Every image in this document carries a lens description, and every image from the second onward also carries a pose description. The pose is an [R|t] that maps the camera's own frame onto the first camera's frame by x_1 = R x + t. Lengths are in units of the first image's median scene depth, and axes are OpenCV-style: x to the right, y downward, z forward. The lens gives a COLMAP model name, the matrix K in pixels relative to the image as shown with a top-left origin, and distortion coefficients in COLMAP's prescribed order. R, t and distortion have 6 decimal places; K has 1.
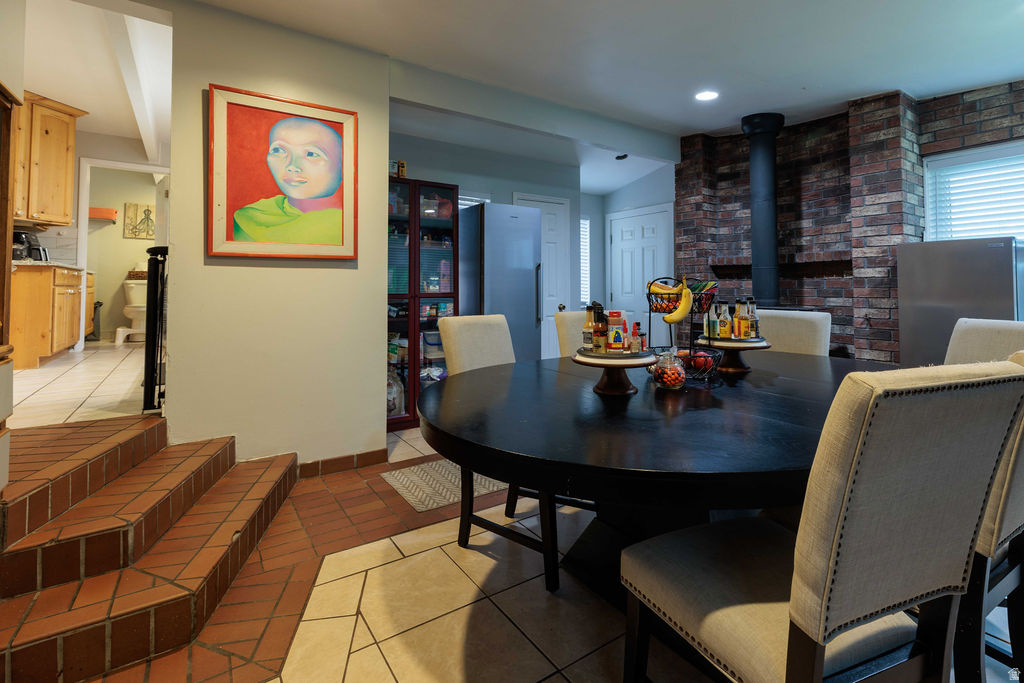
lens RADIAL K [[470.3, 0, 516.3], [0, 470.3, 273.9], [0, 0, 1]] dist [0.001919, 0.002028]
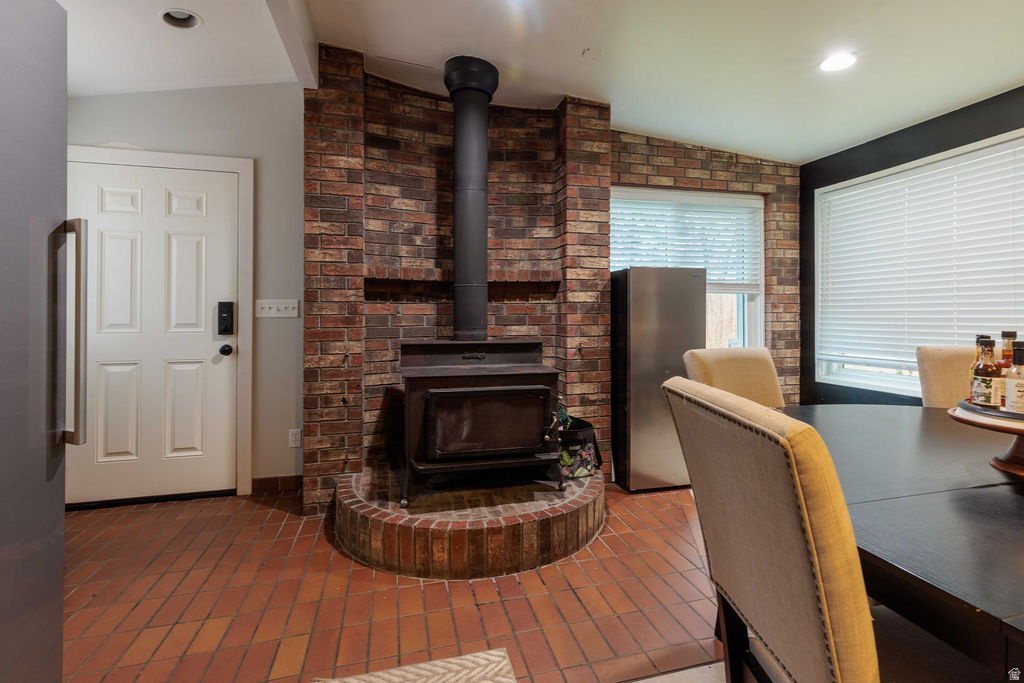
lens RADIAL K [[470.3, 0, 515.8], [0, 470.3, 311.9], [0, 0, 1]] dist [0.001919, 0.002028]
pose [[0.331384, 0.002368, 0.943493, -0.132720], [-0.026216, 0.999634, 0.006699, 0.022859], [-0.943132, -0.026955, 0.331325, 0.816110]]
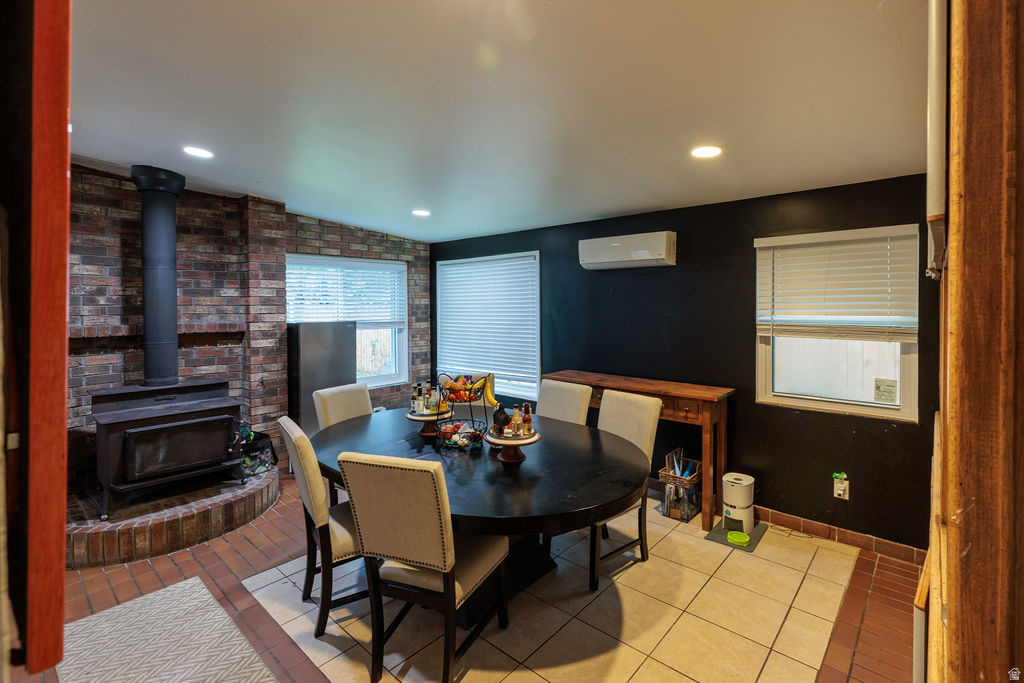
lens RADIAL K [[470.3, 0, 525.0], [0, 470.3, 314.8], [0, 0, 1]] dist [0.001919, 0.002028]
pose [[-0.248460, -0.021742, 0.968398, -0.597043], [-0.026133, 0.999535, 0.015736, -0.112727], [-0.968290, -0.021398, -0.248912, 0.642852]]
